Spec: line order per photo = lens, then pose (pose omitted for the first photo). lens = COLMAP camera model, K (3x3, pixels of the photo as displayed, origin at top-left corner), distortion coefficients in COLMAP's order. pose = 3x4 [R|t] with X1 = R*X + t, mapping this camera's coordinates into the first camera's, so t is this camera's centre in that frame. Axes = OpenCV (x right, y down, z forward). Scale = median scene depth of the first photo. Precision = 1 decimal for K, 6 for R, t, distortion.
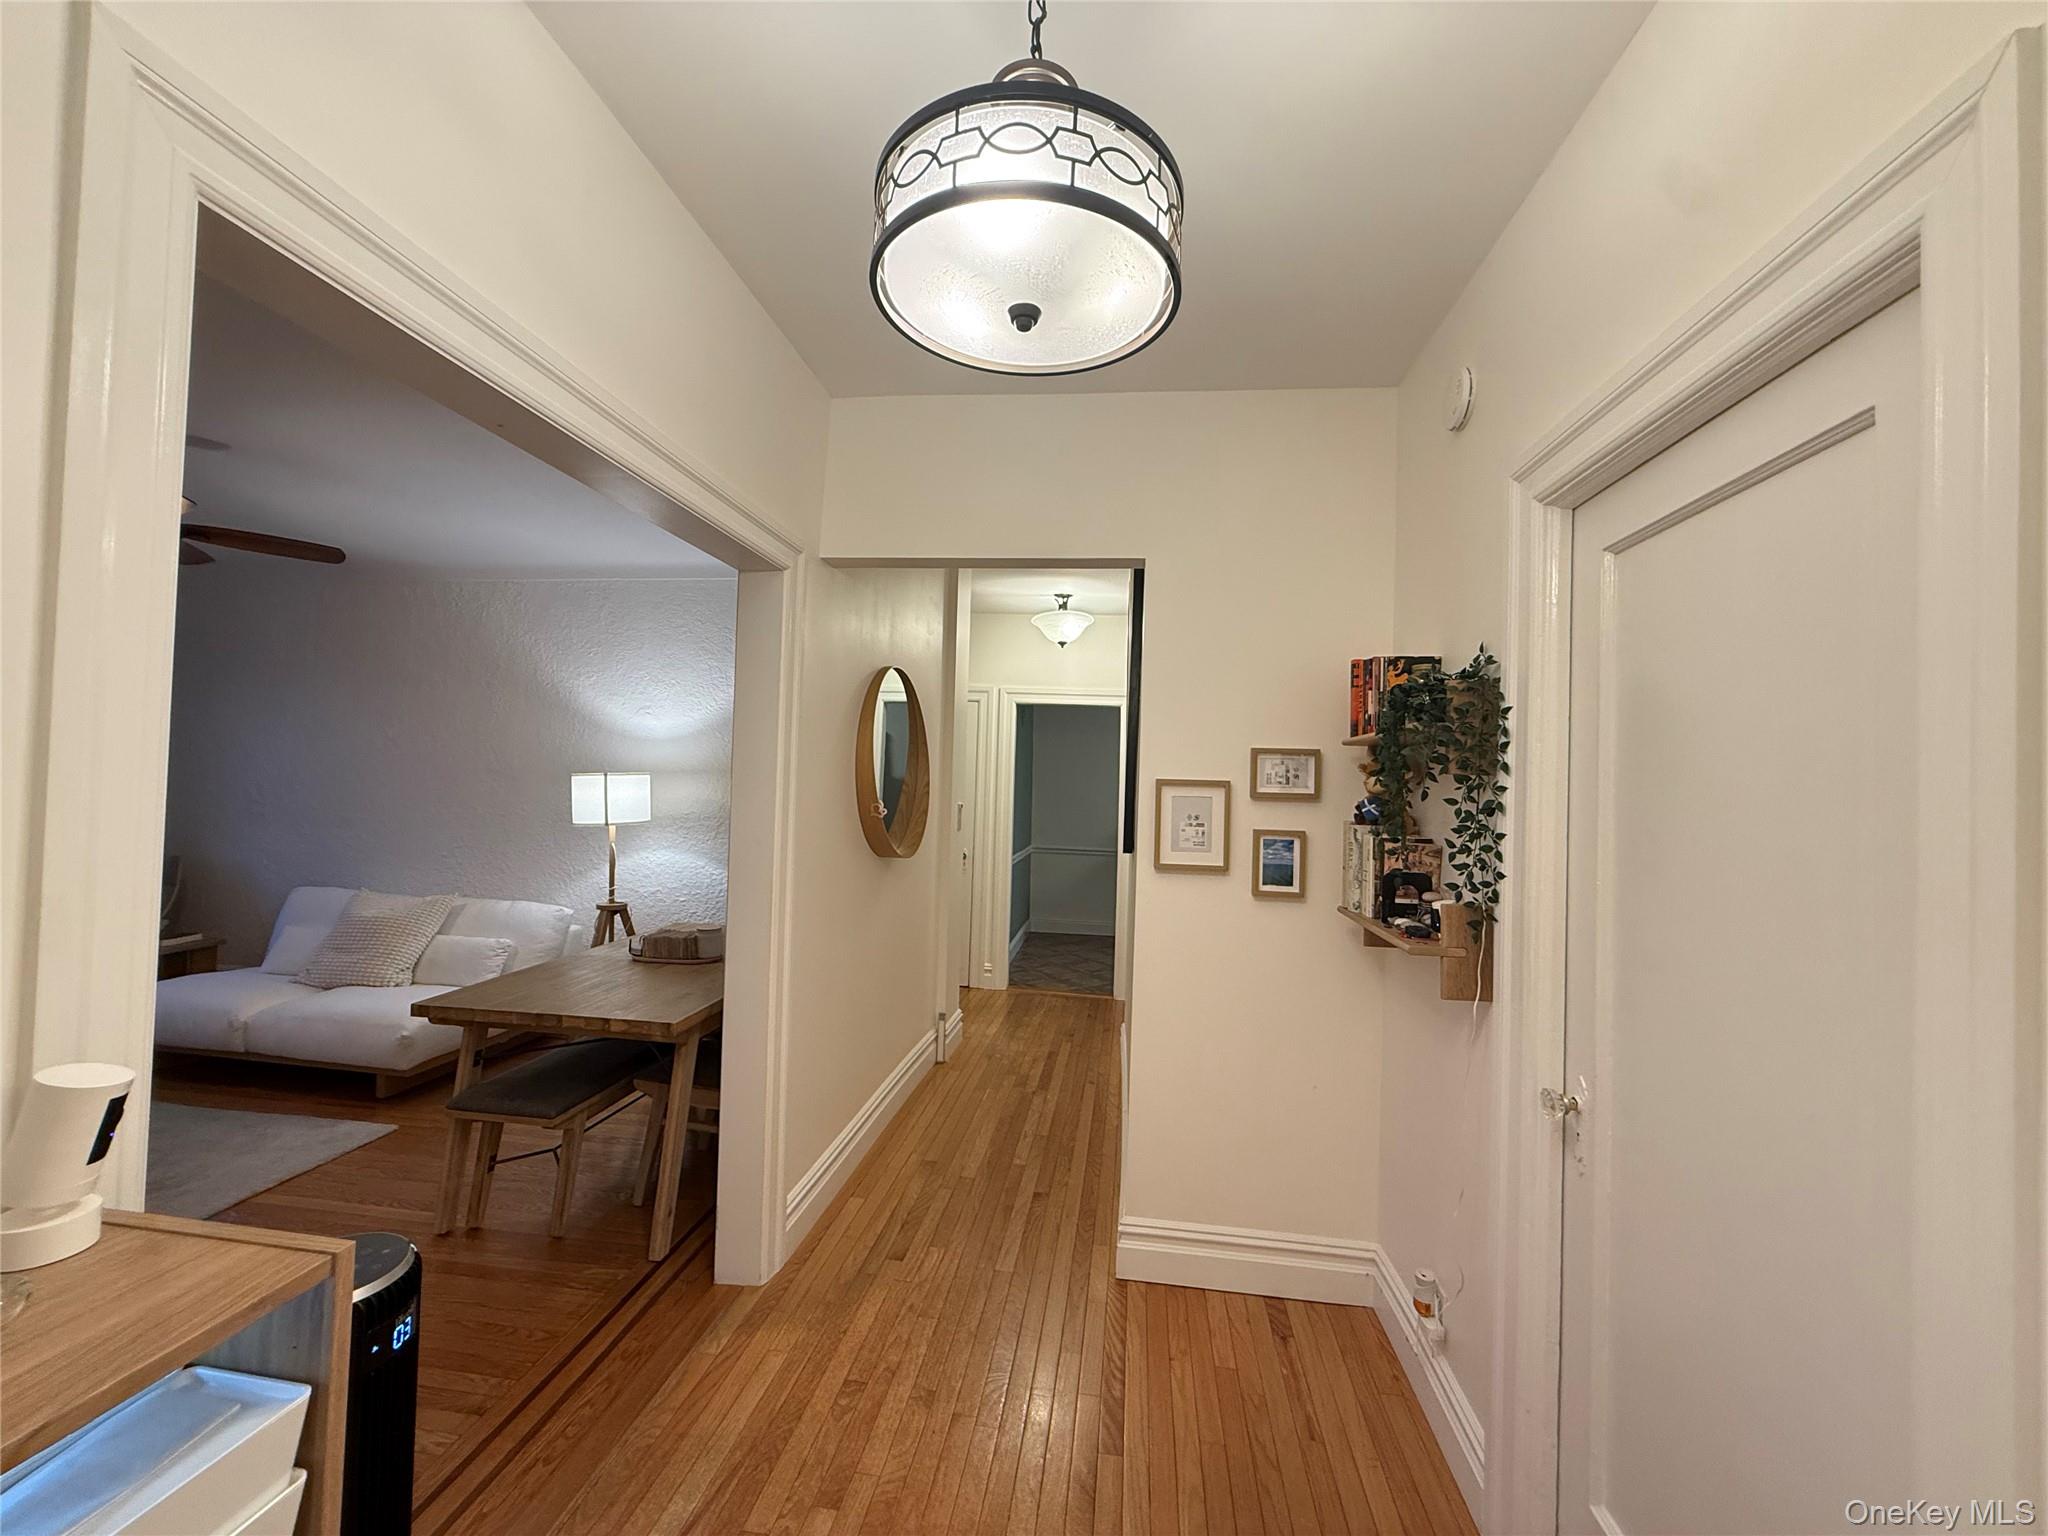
lens RADIAL K [[816.9, 0, 1032.4], [0, 816.9, 766.7], [0, 0, 1]] dist [-0.006287, 0.001463]
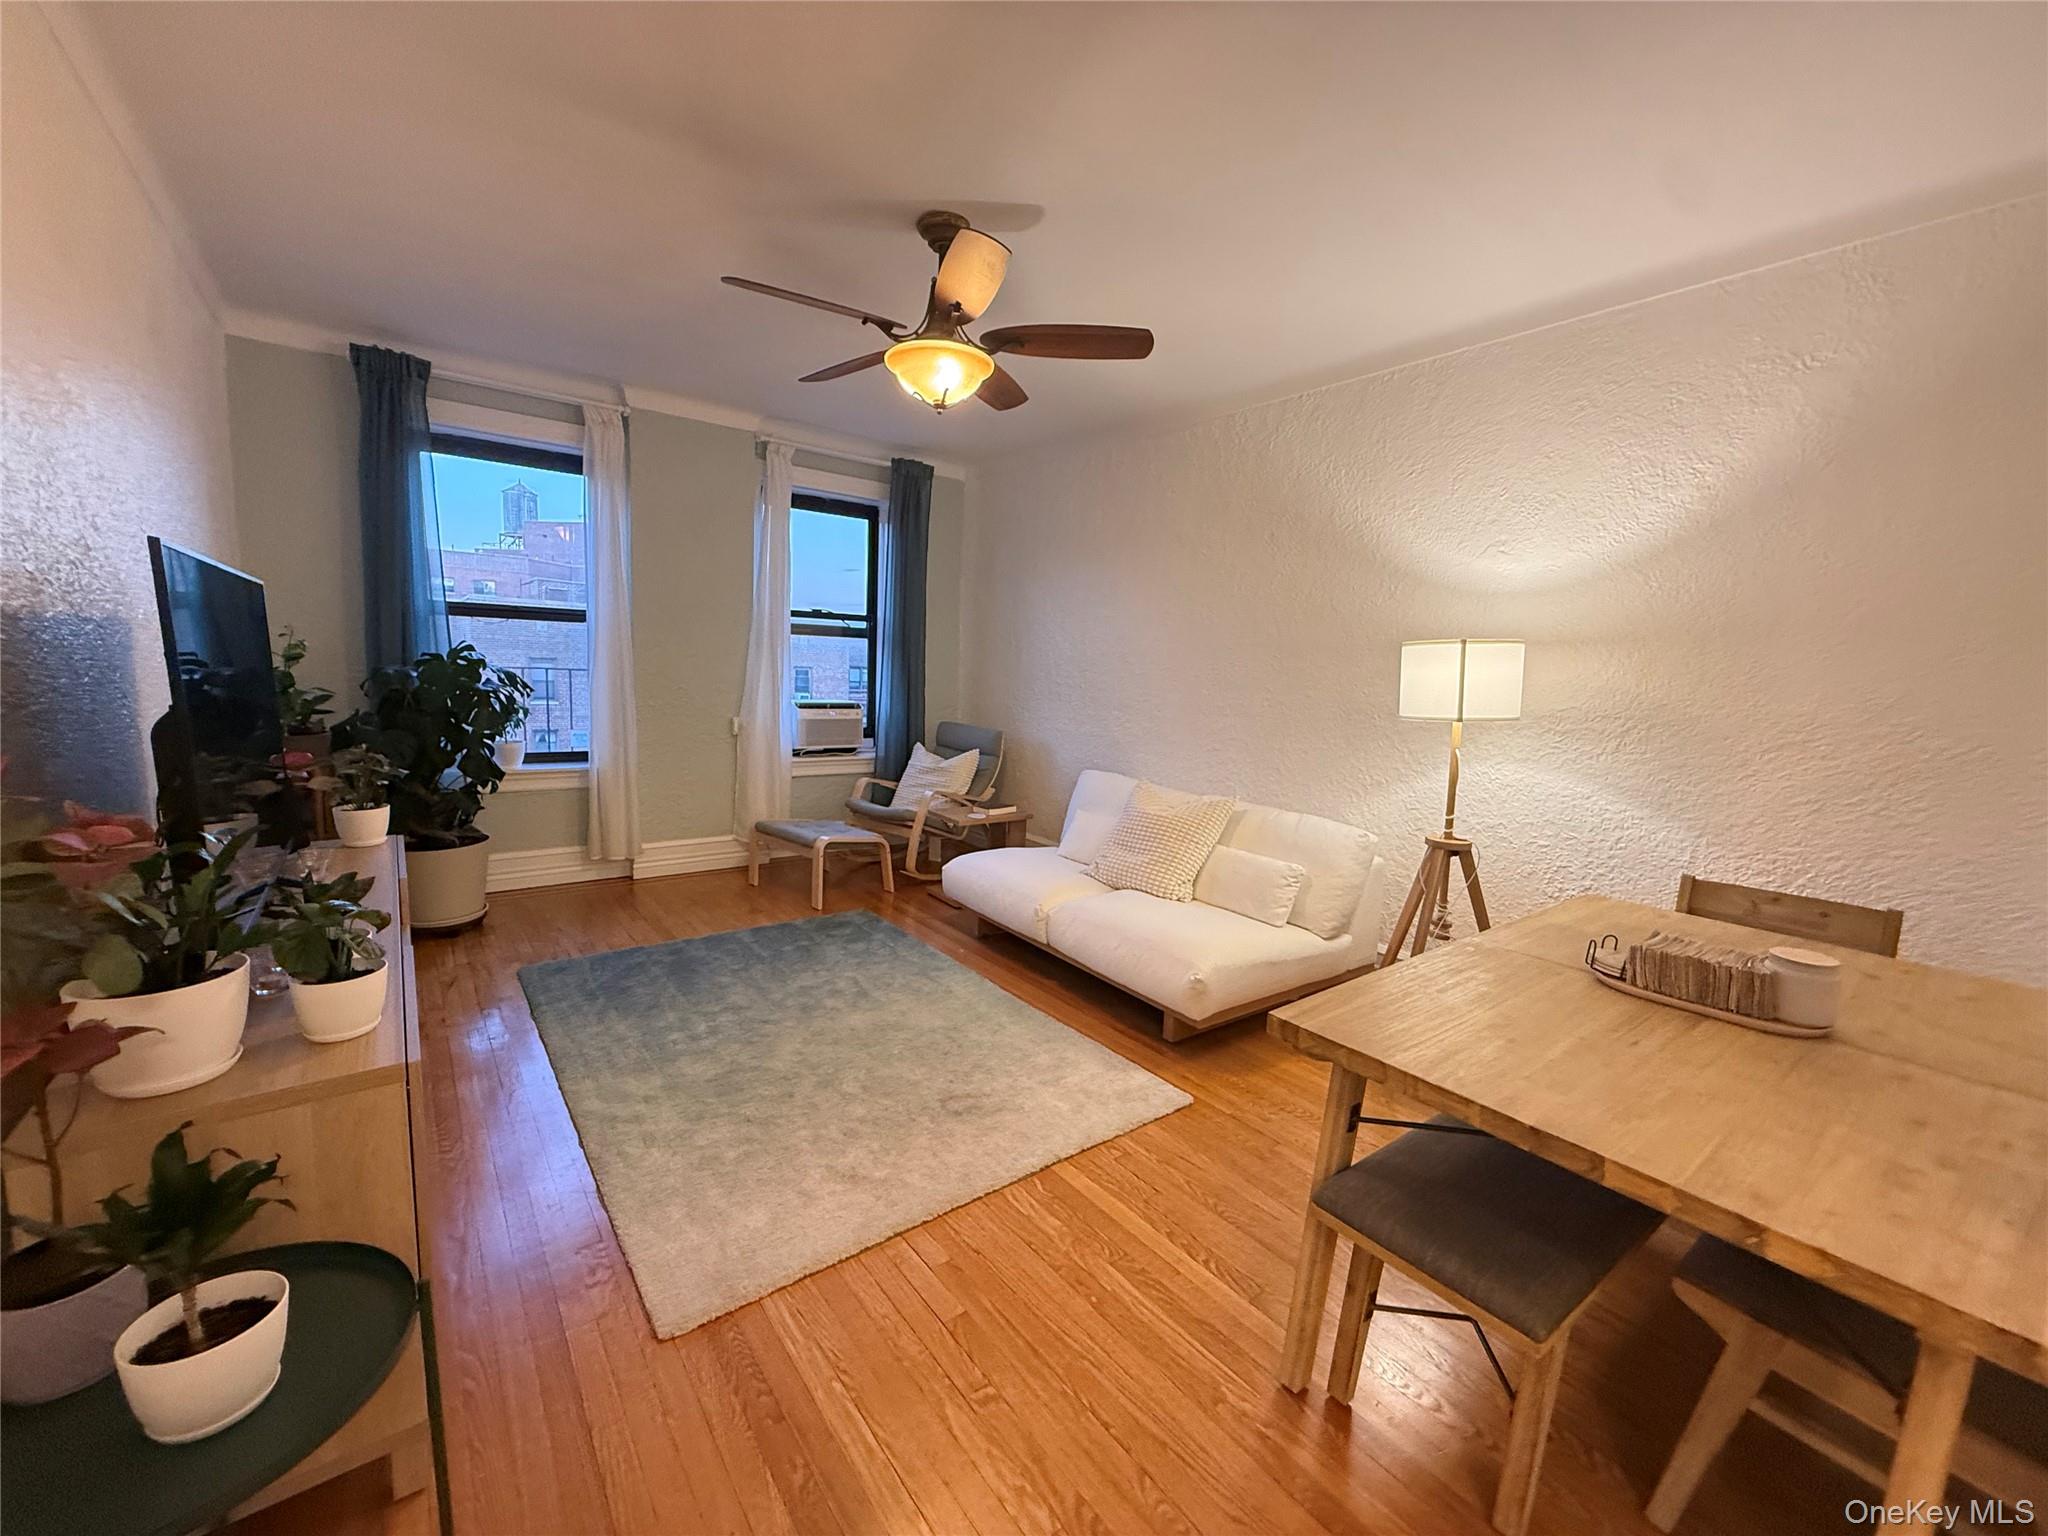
lens RADIAL K [[816.9, 0, 1011.7], [0, 816.9, 764.7], [0, 0, 1]] dist [-0.006287, 0.001463]
pose [[0.693503, 0.087432, -0.715129, -0.295397], [-0.004512, 0.993116, 0.117044, 0.031321], [0.720439, -0.077944, 0.689124, 0.292579]]
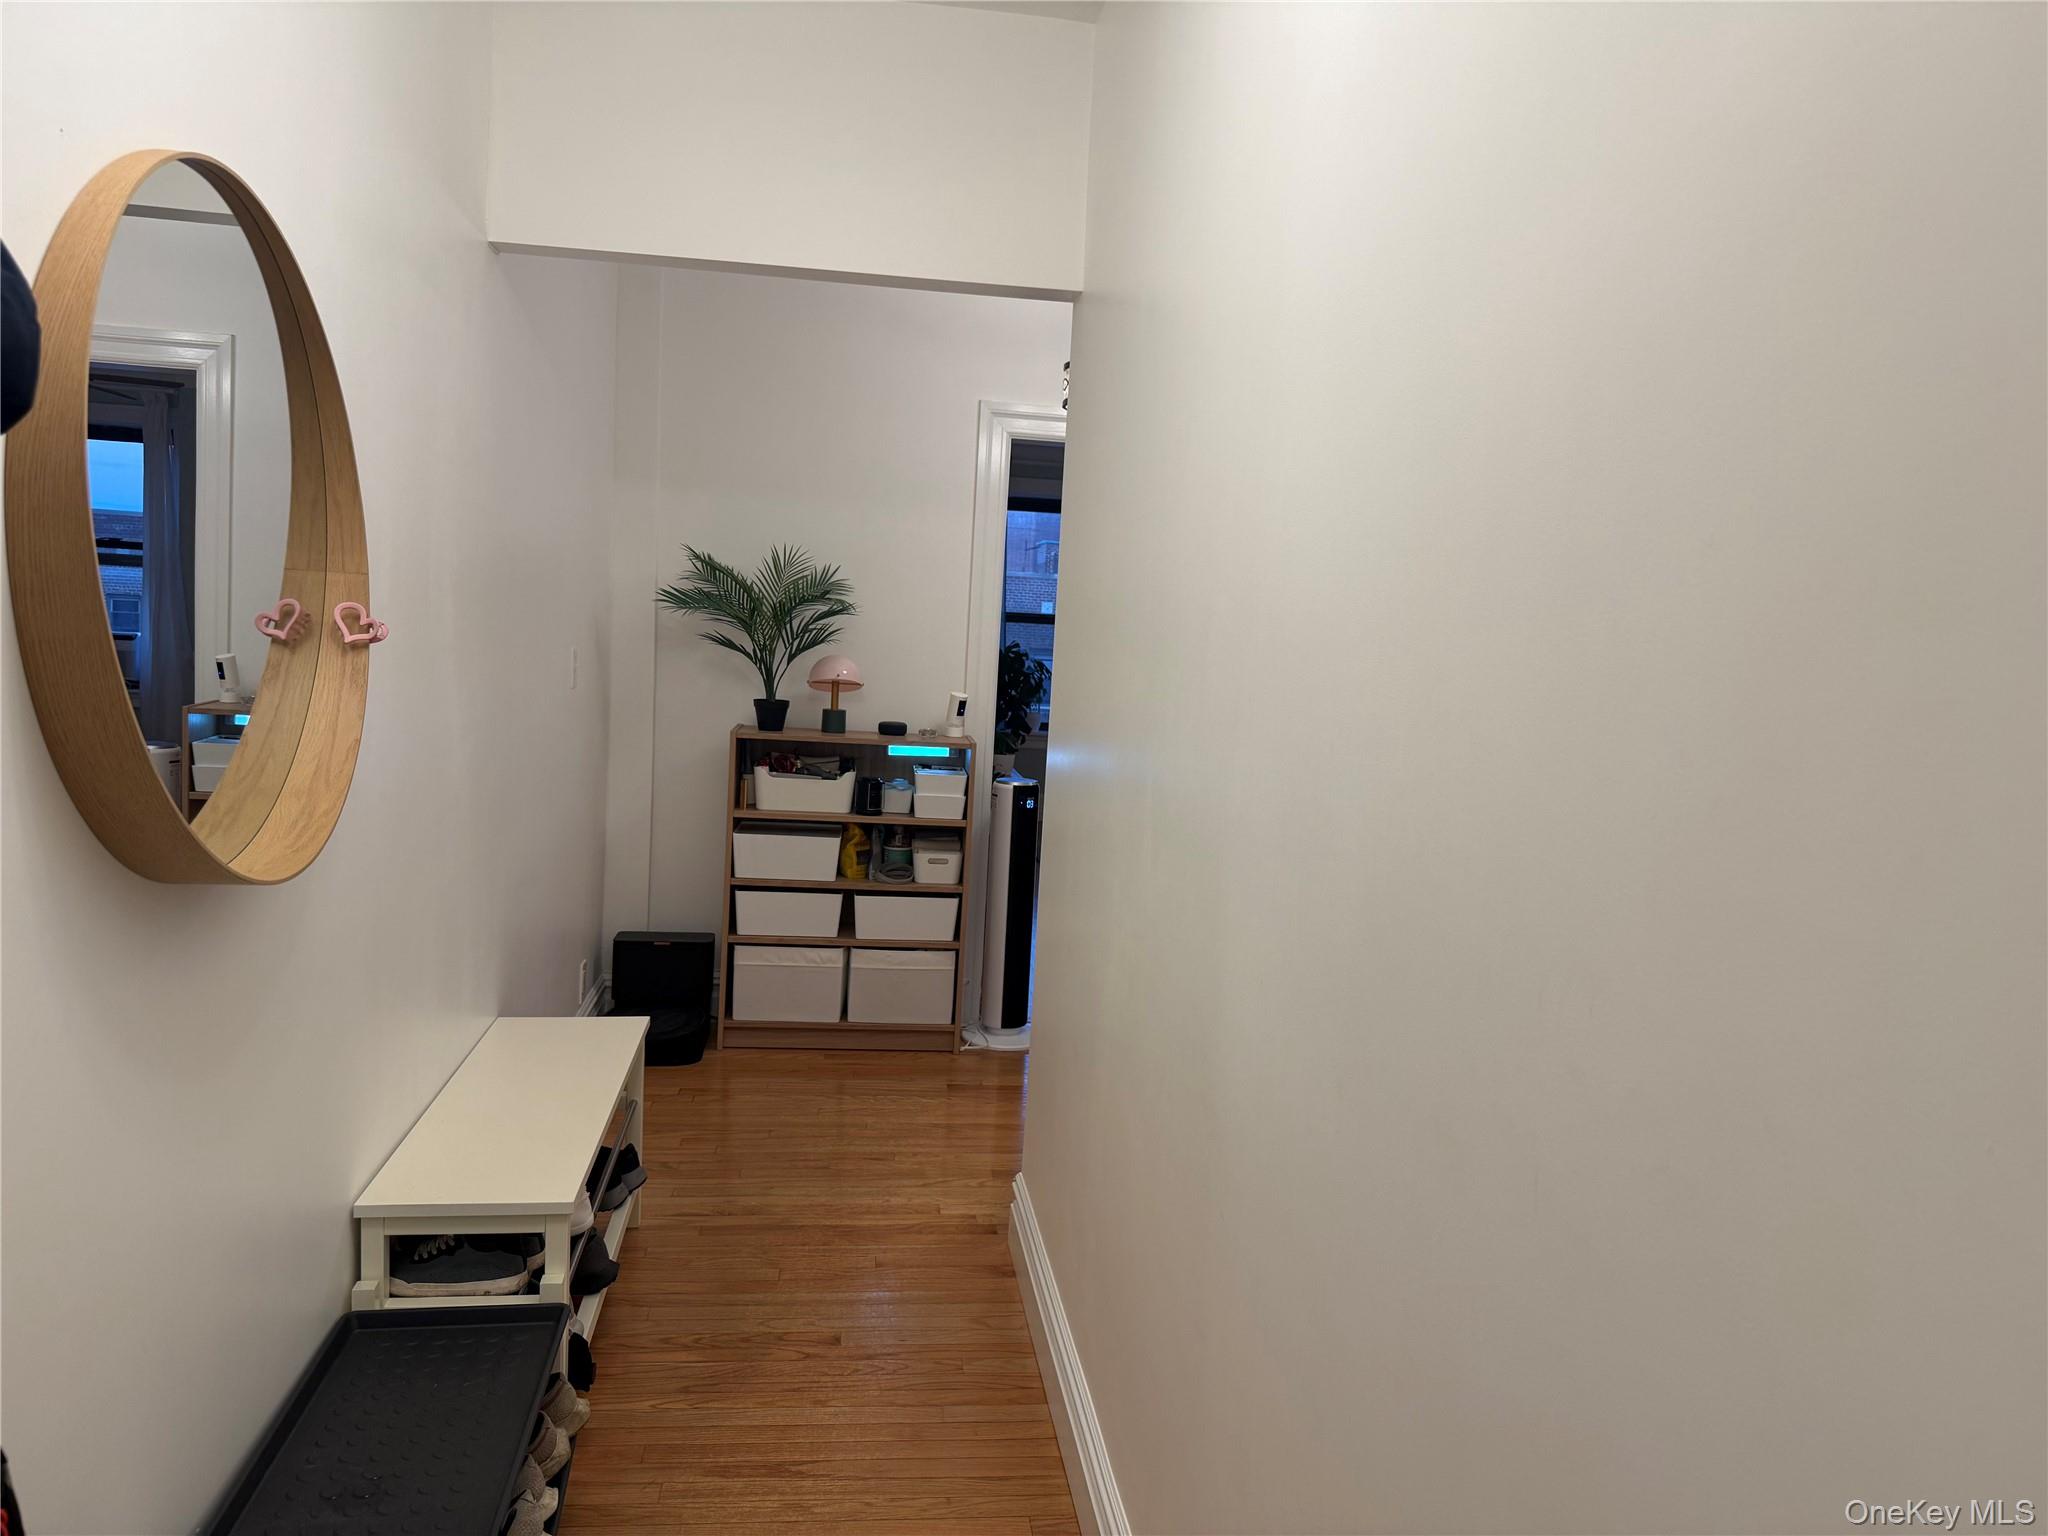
lens RADIAL K [[1439.9, 0, 1026.2], [0, 1439.9, 766.9], [0, 0, 1]] dist [0.046038, -0.052464]
pose [[0.235095, 0.072557, -0.969260, 0.908791], [-0.024058, 0.997339, 0.068824, 0.046761], [0.971675, 0.007138, 0.236215, -0.043067]]
